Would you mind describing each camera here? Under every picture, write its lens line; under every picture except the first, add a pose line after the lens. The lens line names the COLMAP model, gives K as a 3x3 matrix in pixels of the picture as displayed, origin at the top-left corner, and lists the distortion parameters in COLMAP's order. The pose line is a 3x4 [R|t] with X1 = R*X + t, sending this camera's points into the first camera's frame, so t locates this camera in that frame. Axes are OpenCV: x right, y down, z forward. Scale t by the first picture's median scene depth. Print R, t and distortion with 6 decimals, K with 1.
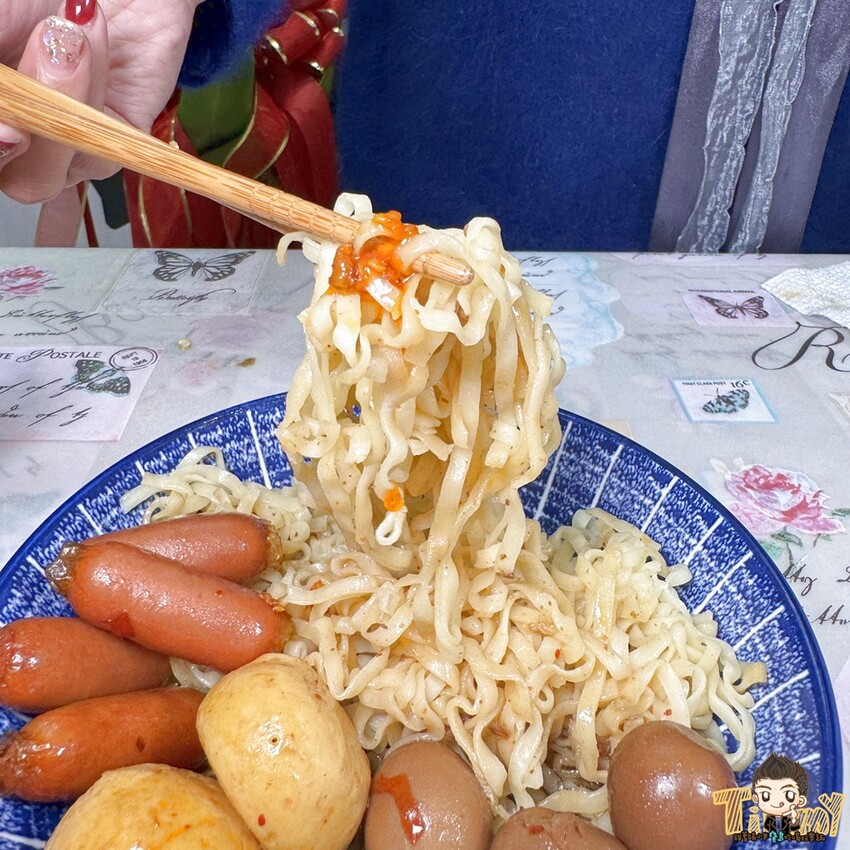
lens RADIAL K [[803.5, 0, 424.6], [0, 803.5, 367.9], [0, 0, 1]] dist [0.004473, 0.015167]
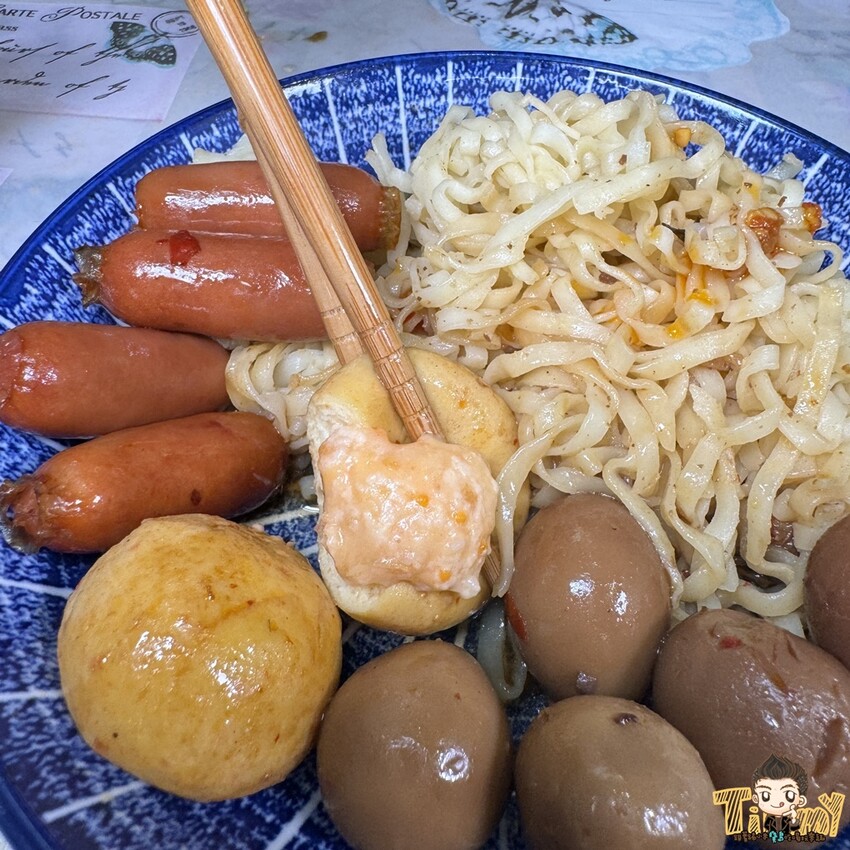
lens RADIAL K [[809.2, 0, 427.1], [0, 809.2, 328.1], [0, 0, 1]] dist [-0.009550, 0.019046]
pose [[0.995877, 0.073433, -0.053269, -0.075210], [-0.055895, 0.959168, 0.277260, 0.069646], [0.071454, -0.273139, 0.959317, 0.240672]]
